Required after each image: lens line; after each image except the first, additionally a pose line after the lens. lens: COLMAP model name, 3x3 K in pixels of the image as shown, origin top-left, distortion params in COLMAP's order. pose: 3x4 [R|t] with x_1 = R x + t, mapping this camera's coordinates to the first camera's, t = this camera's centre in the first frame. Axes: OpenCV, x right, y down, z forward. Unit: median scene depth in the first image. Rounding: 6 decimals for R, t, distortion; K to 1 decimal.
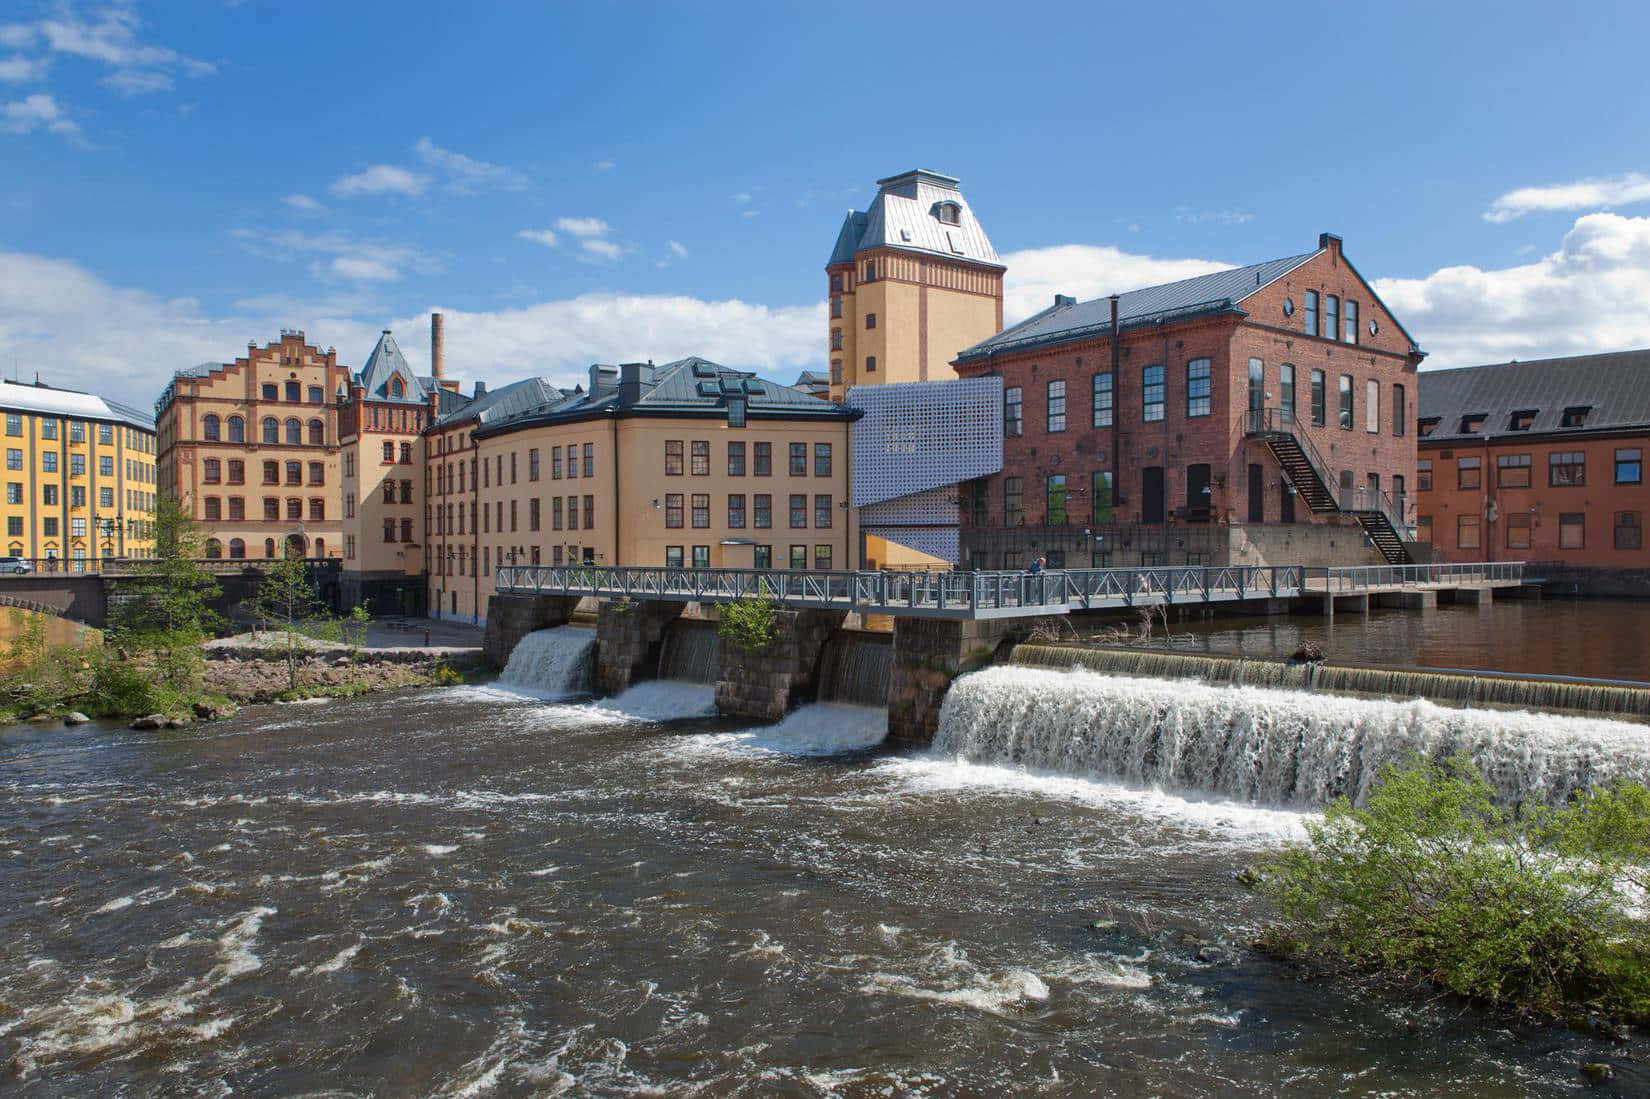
lens RADIAL K [[1649.4, 0, 825.0], [0, 1649.4, 549.5], [0, 0, 1]] dist [0.003102, 0.003088]
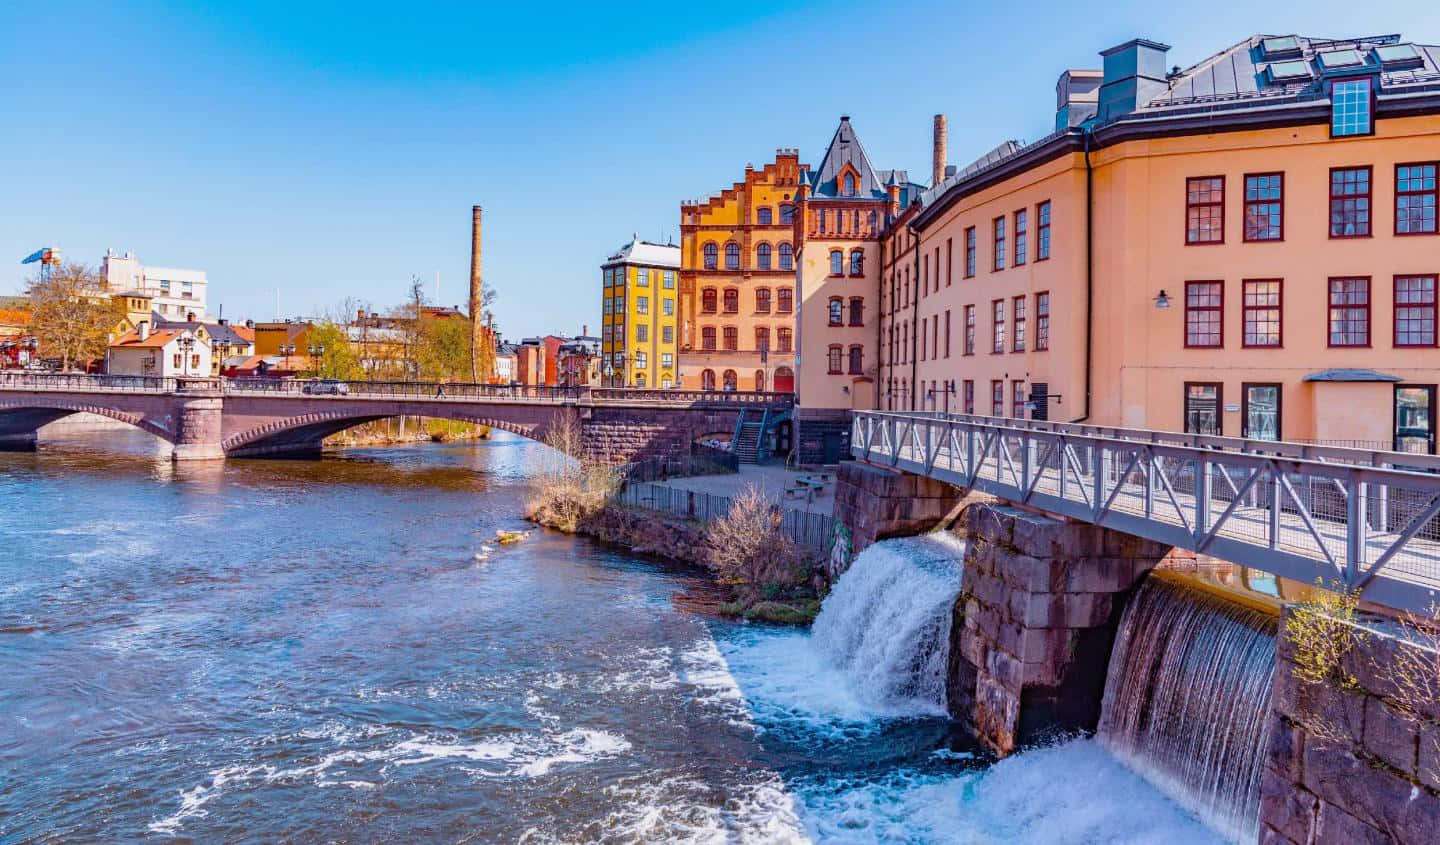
lens RADIAL K [[993.6, 0, 723.7], [0, 993.6, 367.1], [0, 0, 1]] dist [0.027116, -0.000166]
pose [[0.822234, 0.008863, -0.569080, -0.031590], [-0.021476, 0.999650, -0.015462, 0.000938], [0.568744, 0.024935, 0.822137, 0.567304]]
